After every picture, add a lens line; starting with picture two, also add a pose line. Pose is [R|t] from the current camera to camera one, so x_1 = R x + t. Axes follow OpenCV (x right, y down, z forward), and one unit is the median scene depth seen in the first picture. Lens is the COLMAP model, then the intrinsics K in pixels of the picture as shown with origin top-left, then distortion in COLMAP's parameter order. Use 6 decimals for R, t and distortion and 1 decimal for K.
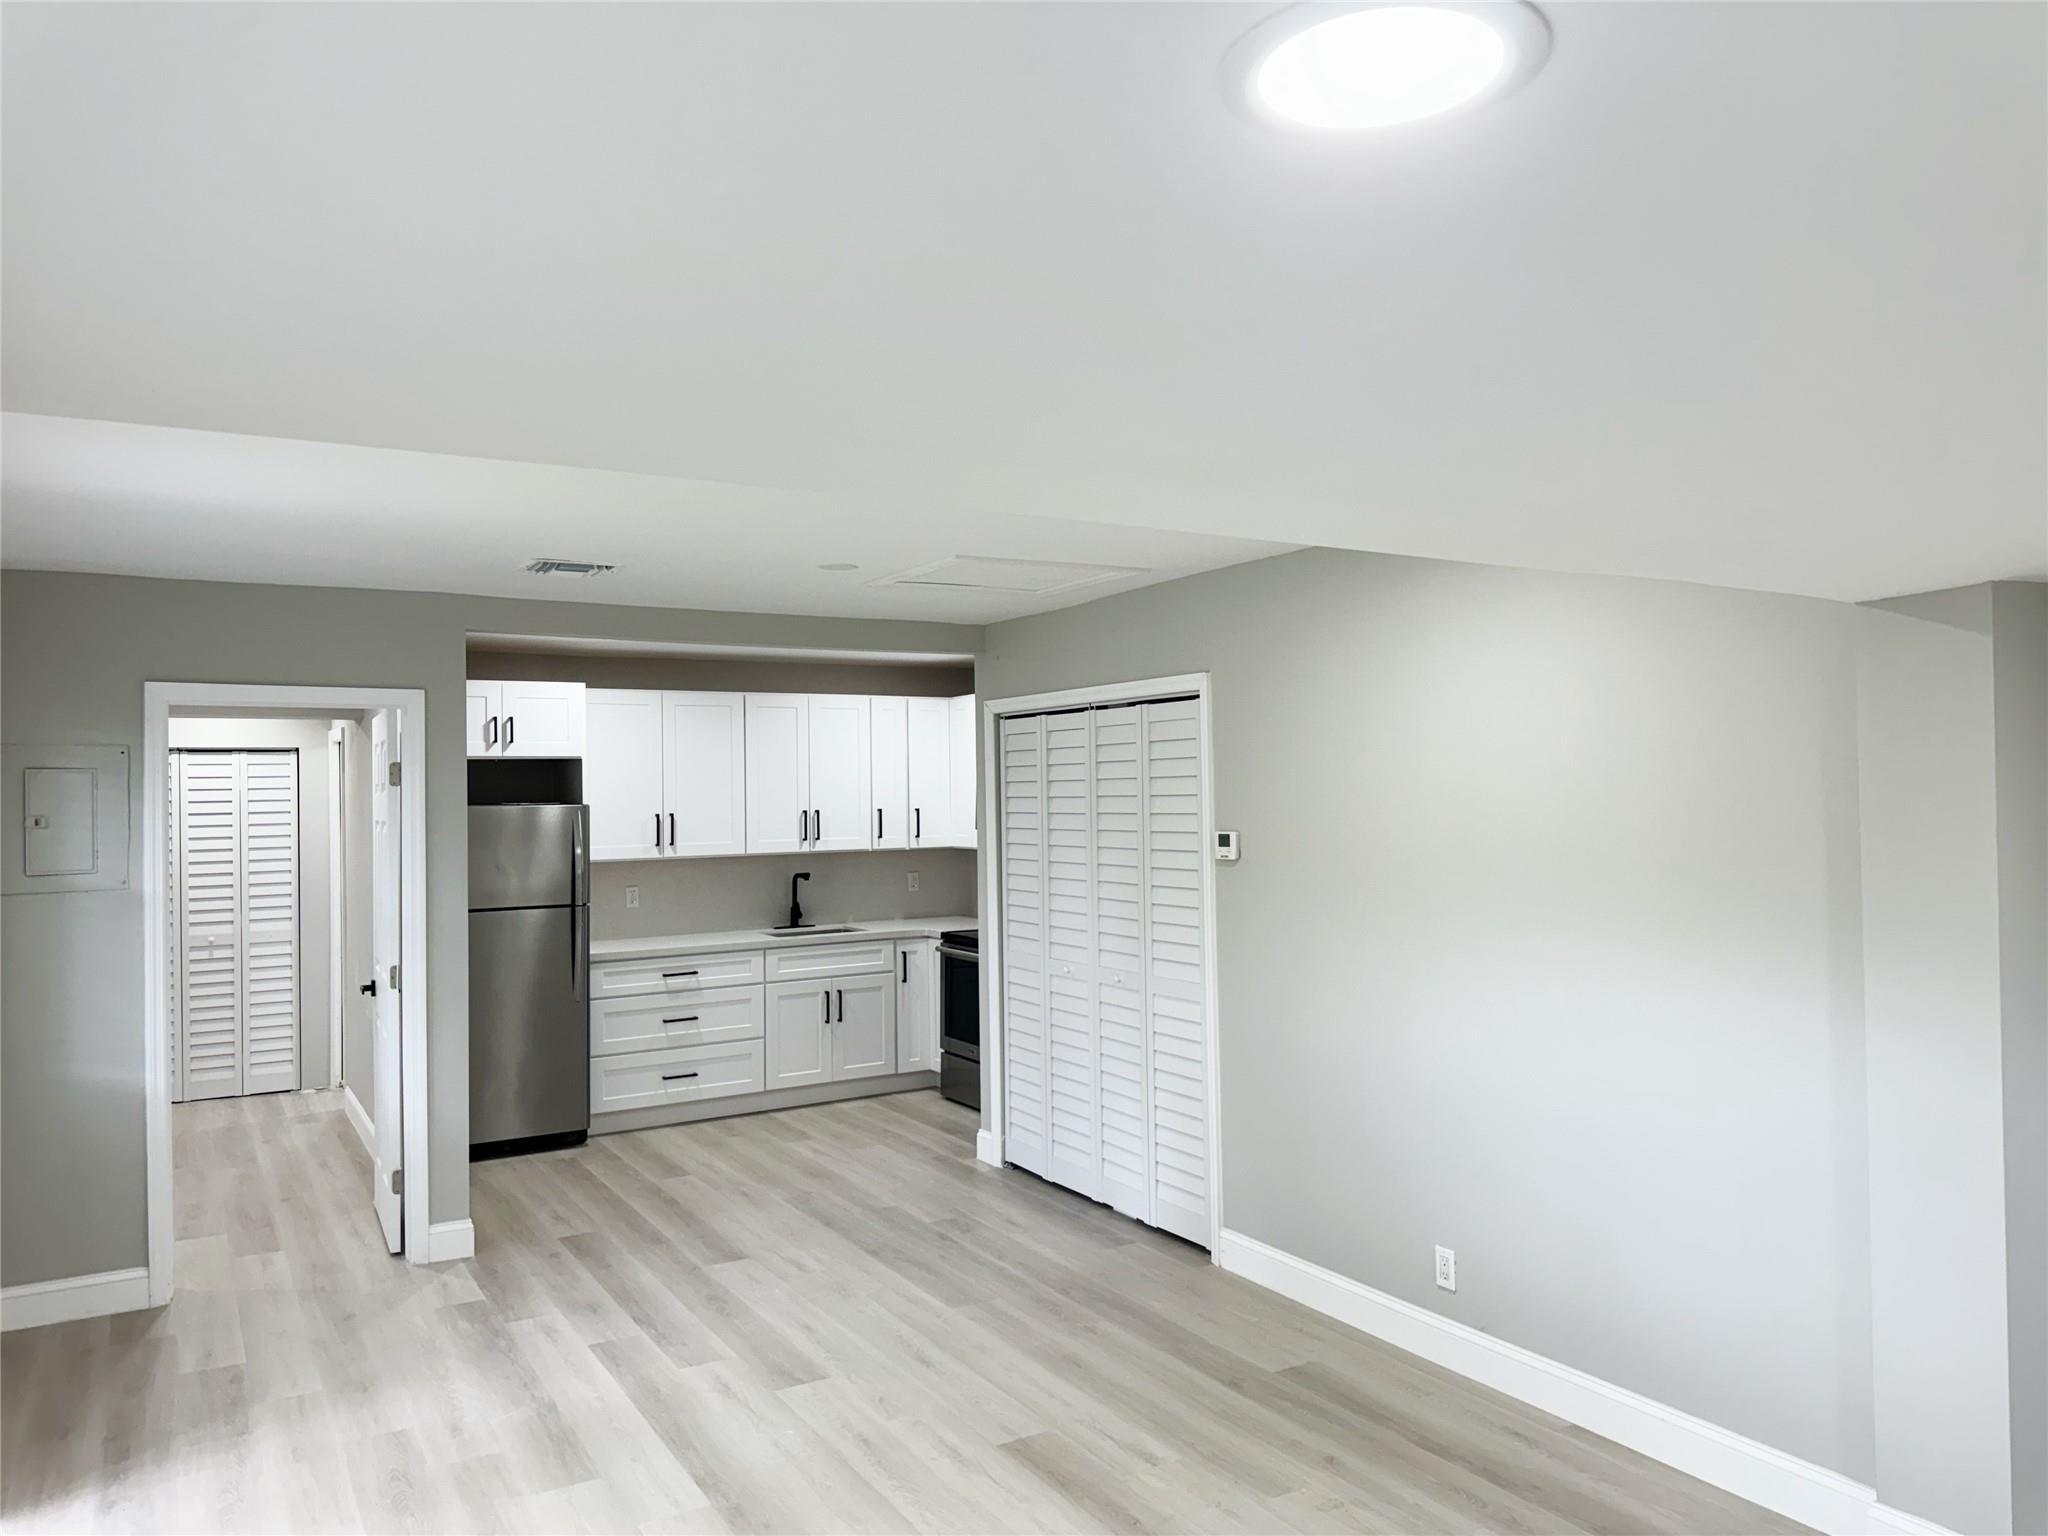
lens RADIAL K [[1441.8, 0, 1016.0], [0, 1441.8, 765.2], [0, 0, 1]] dist [0.089219, -0.118201]
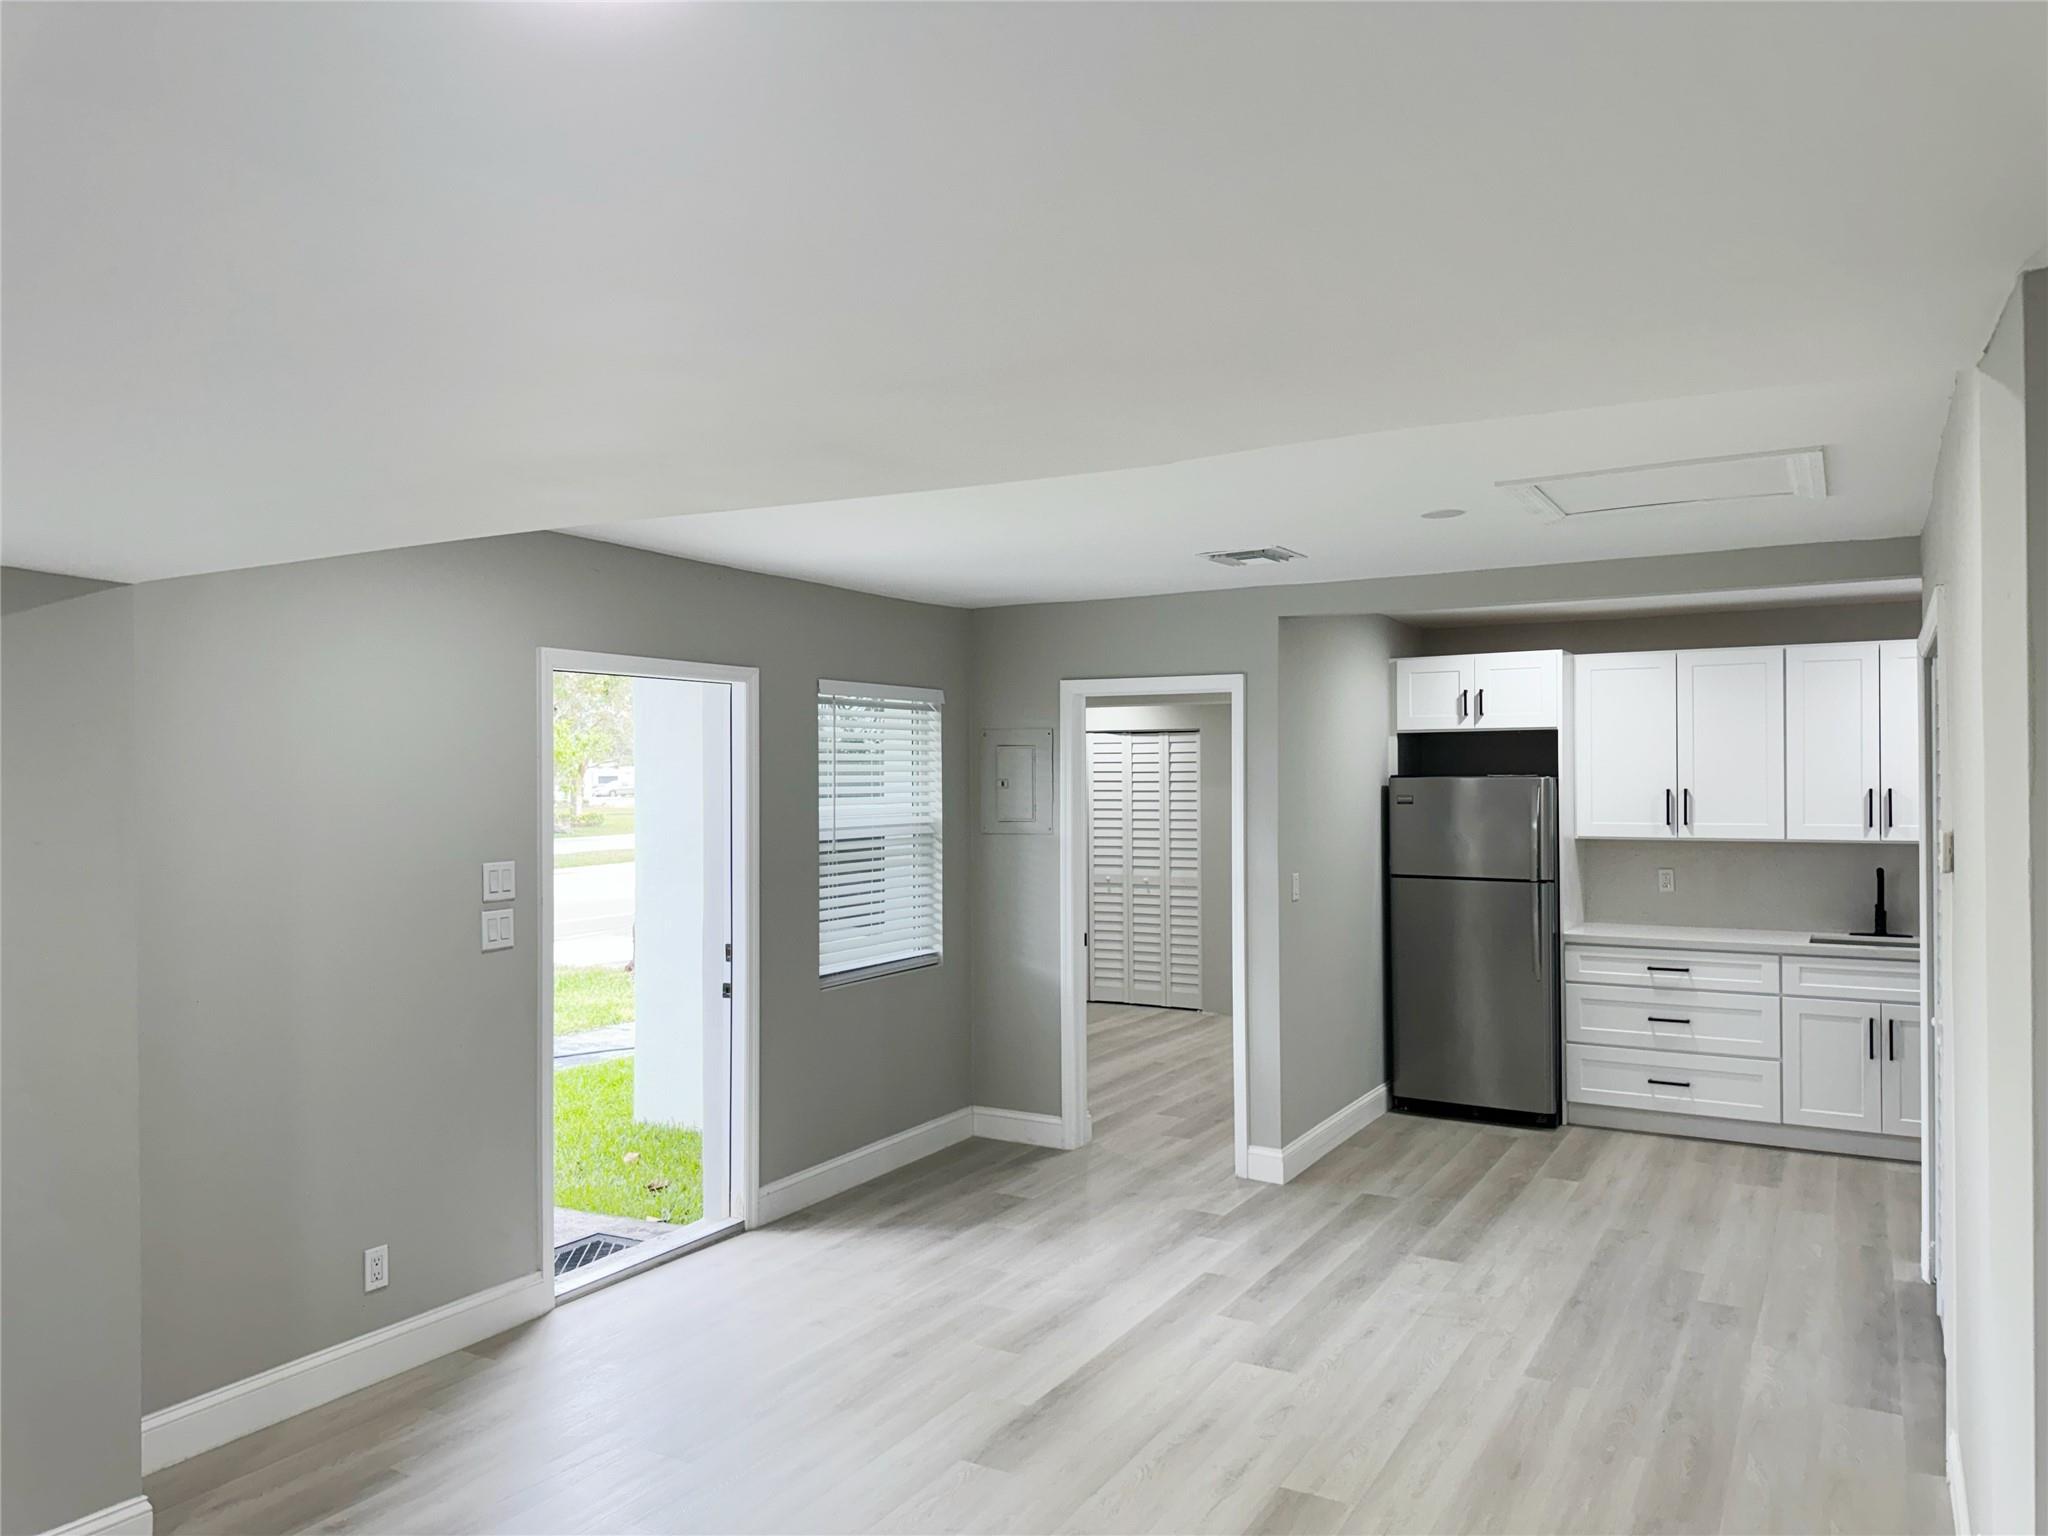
lens RADIAL K [[1441.8, 0, 1016.0], [0, 1441.8, 765.2], [0, 0, 1]] dist [0.089219, -0.118201]
pose [[0.493000, 0.005439, -0.870012, 0.411205], [0.013716, 0.999808, 0.014023, 0.000507], [0.869921, -0.018847, 0.492831, 0.244996]]
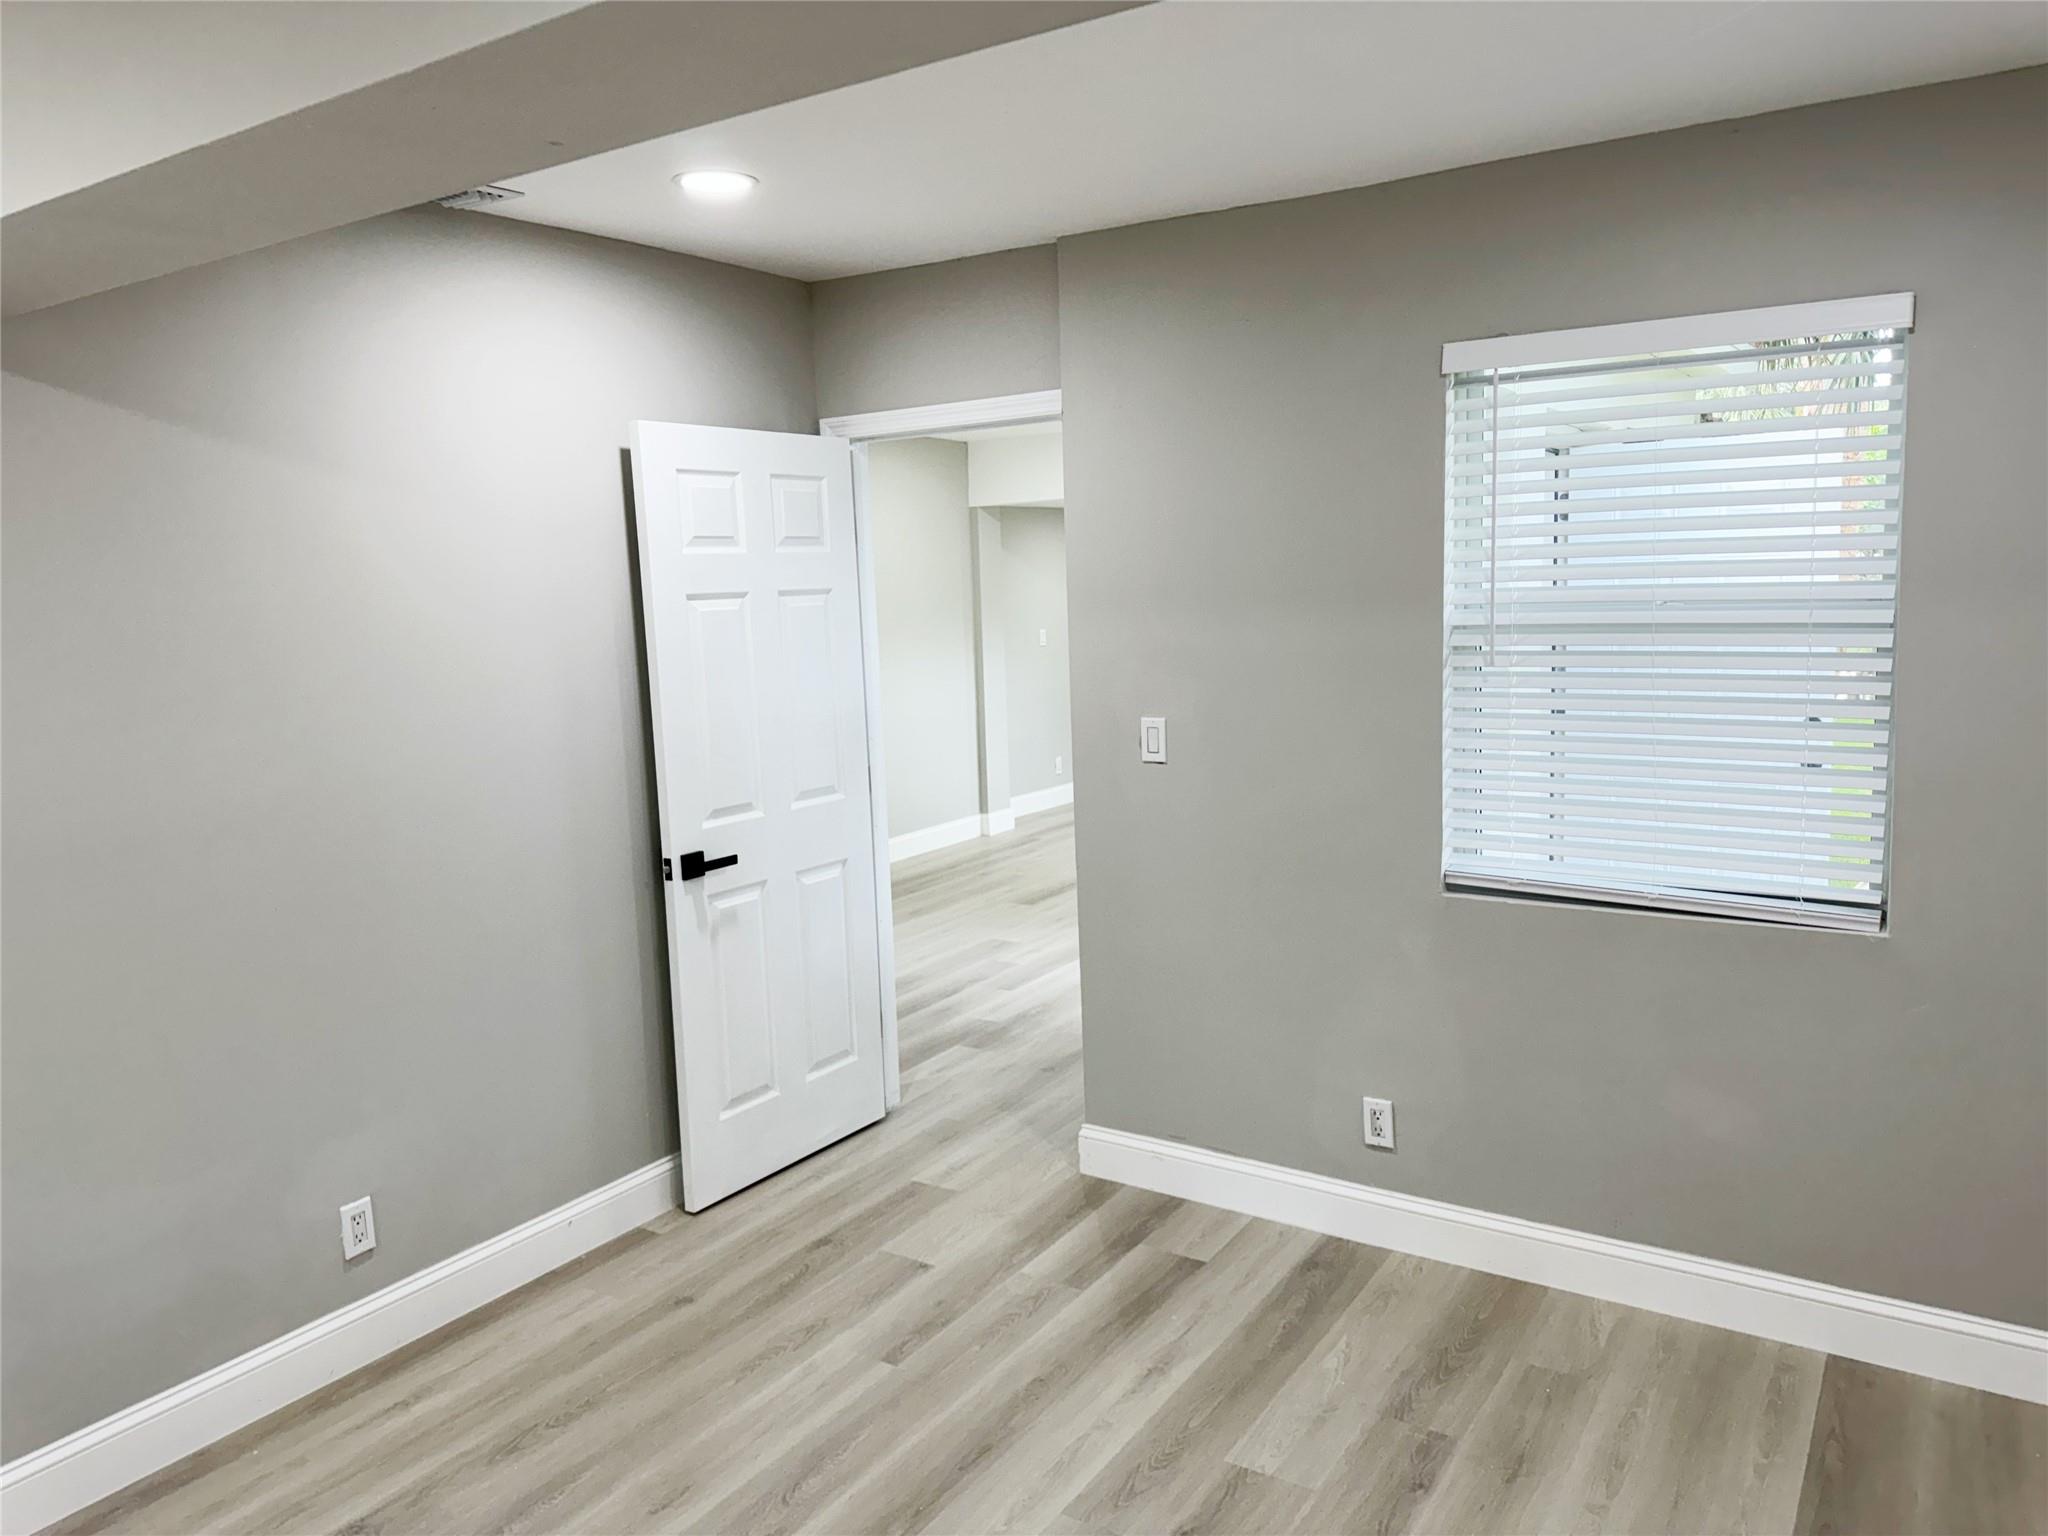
lens RADIAL K [[1425.6, 0, 1023.5], [0, 1425.6, 771.7], [0, 0, 1]] dist [0.062136, -0.107668]
pose [[-0.448748, -0.097173, 0.888360, -0.994917], [0.022259, 0.992547, 0.119814, 0.035107], [-0.893381, 0.073540, -0.443240, 1.086544]]
